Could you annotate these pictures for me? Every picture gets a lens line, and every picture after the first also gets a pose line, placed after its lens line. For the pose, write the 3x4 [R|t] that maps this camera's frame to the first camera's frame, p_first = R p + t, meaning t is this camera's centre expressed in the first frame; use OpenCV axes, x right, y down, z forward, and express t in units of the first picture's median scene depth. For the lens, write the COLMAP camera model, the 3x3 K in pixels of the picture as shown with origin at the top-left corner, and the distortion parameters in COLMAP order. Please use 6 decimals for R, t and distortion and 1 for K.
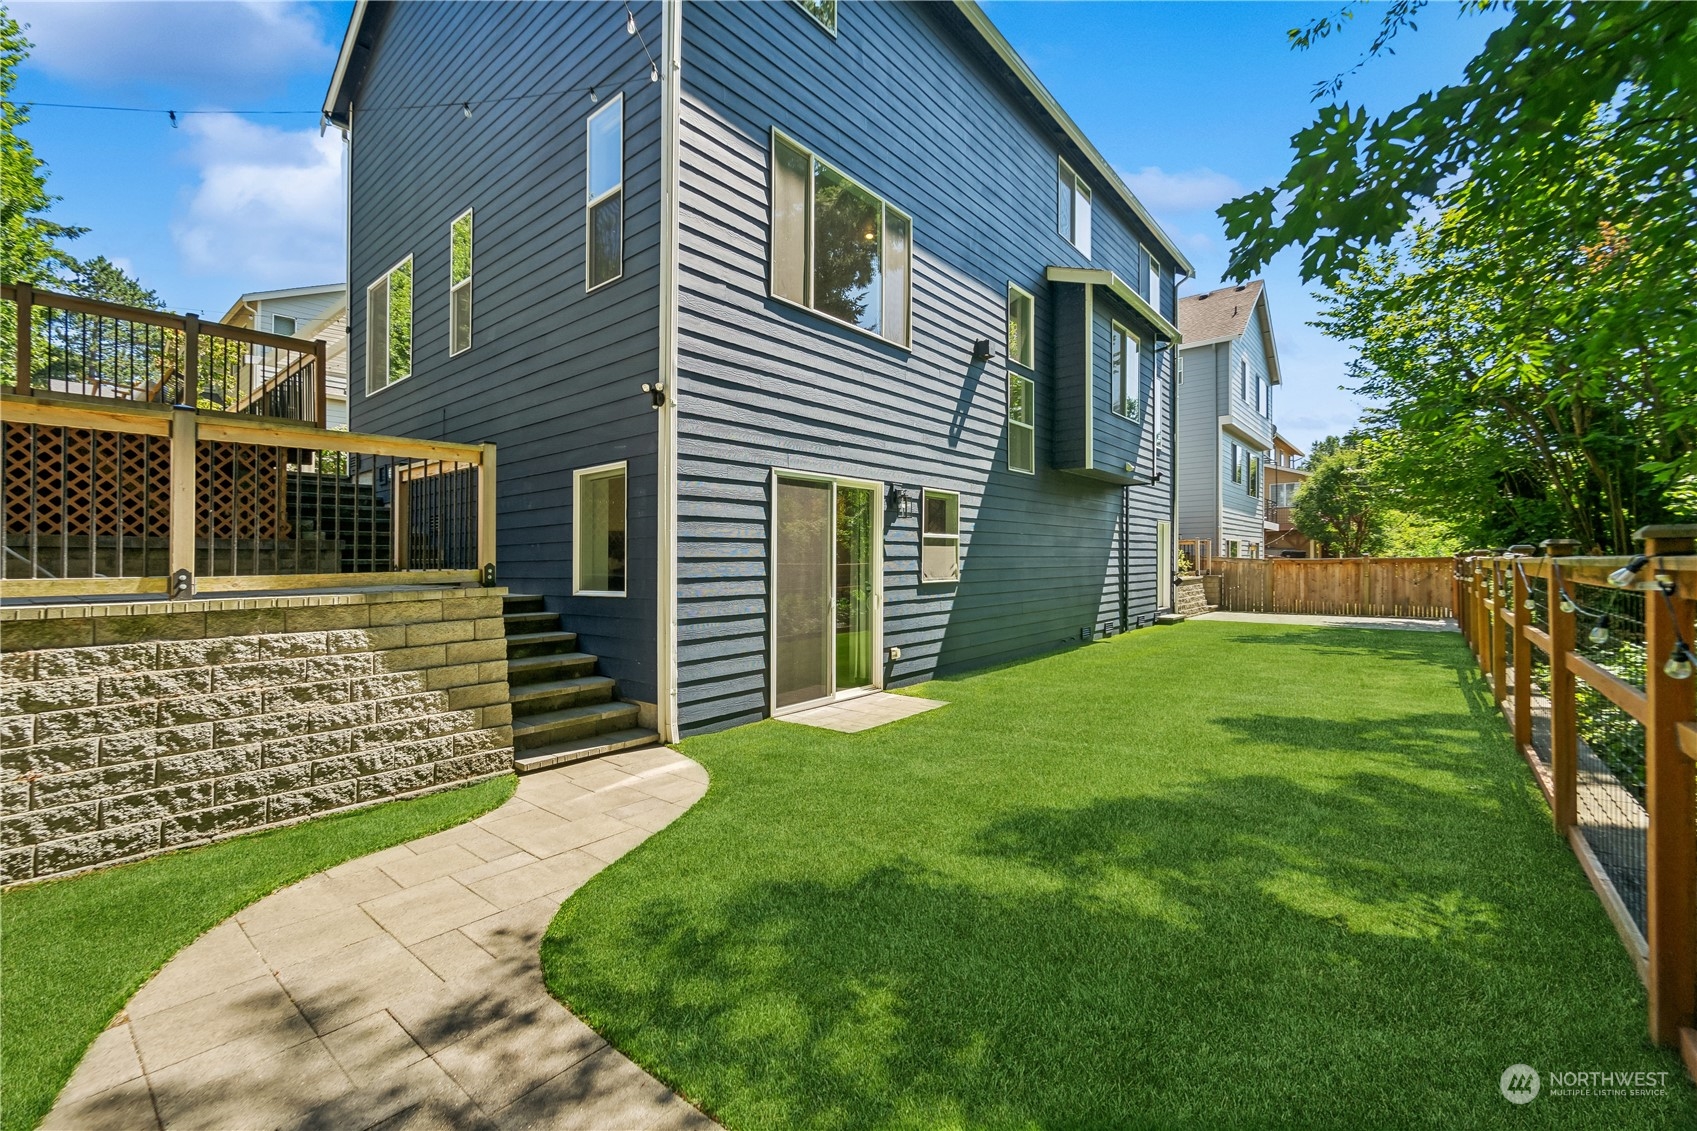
lens RADIAL K [[700.8, 0, 852.3], [0, 700.8, 563.8], [0, 0, 1]] dist [0.000796, -0.001087]
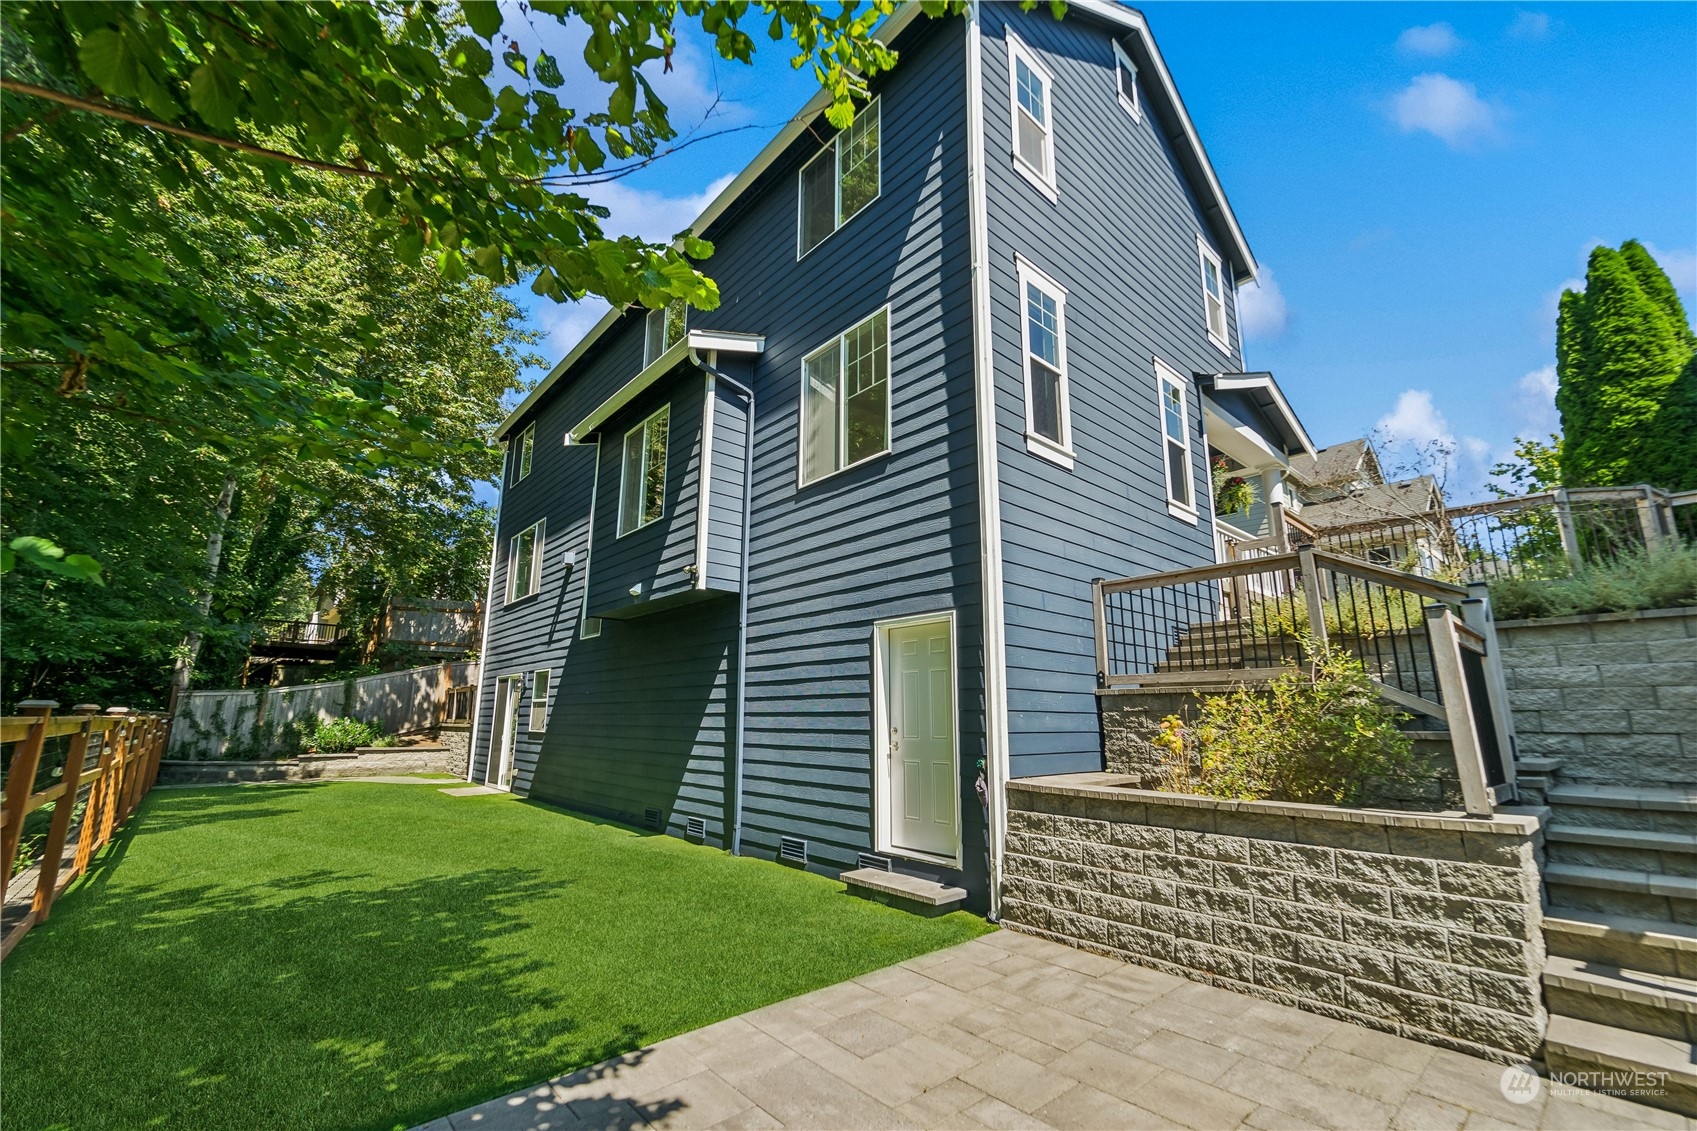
lens RADIAL K [[700.8, 0, 848.9], [0, 700.8, 575.1], [0, 0, 1]] dist [0.000796, -0.001087]
pose [[-0.153781, -0.188533, -0.969952, 1.013178], [0.003055, 0.981533, -0.191269, -0.010077], [0.988100, -0.032377, -0.150365, 1.267193]]
